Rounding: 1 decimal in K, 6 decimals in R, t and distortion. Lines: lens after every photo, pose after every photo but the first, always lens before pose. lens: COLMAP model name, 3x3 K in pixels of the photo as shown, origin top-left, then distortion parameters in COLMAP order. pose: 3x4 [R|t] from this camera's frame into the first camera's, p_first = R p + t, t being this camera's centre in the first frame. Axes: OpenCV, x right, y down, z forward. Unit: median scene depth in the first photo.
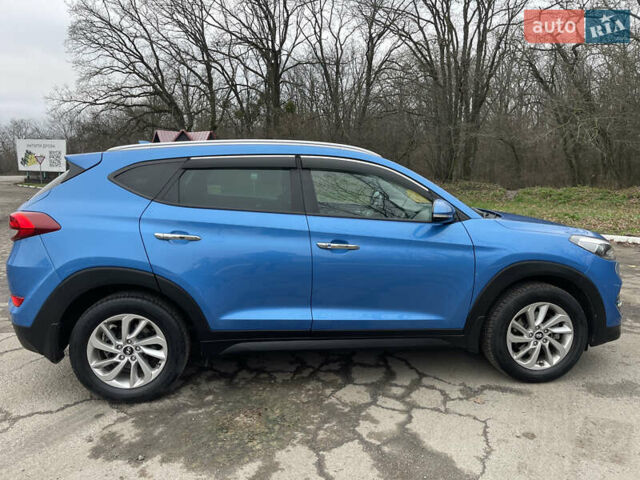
lens RADIAL K [[479.9, 0, 322.7], [0, 479.9, 238.3], [0, 0, 1]] dist [0.067253, -0.089219]
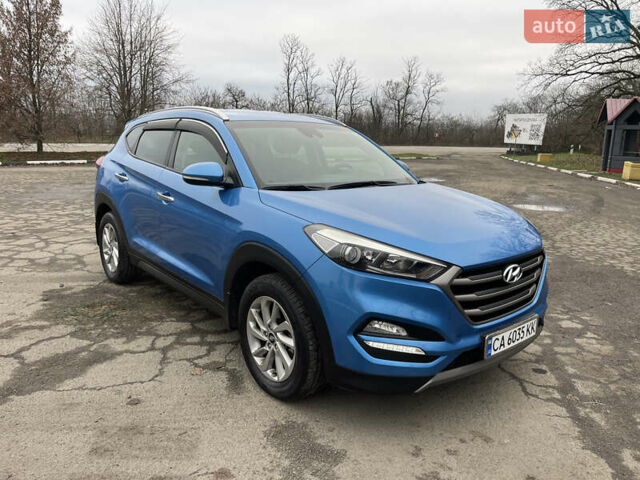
lens RADIAL K [[479.9, 0, 325.1], [0, 479.9, 236.3], [0, 0, 1]] dist [0.067253, -0.089219]
pose [[0.570370, 0.173249, -0.802909, 1.047597], [-0.134619, 0.984002, 0.116695, -0.070172], [0.810282, 0.041527, 0.584567, 0.561836]]
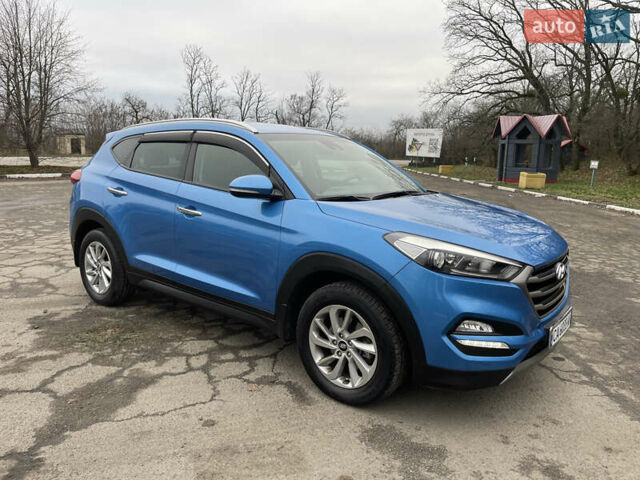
lens RADIAL K [[479.9, 0, 325.4], [0, 479.9, 234.4], [0, 0, 1]] dist [0.067253, -0.089219]
pose [[0.720188, 0.128734, -0.681731, 0.895163], [-0.116860, 0.991103, 0.063701, -0.034116], [0.683867, 0.033790, 0.728824, 0.347077]]
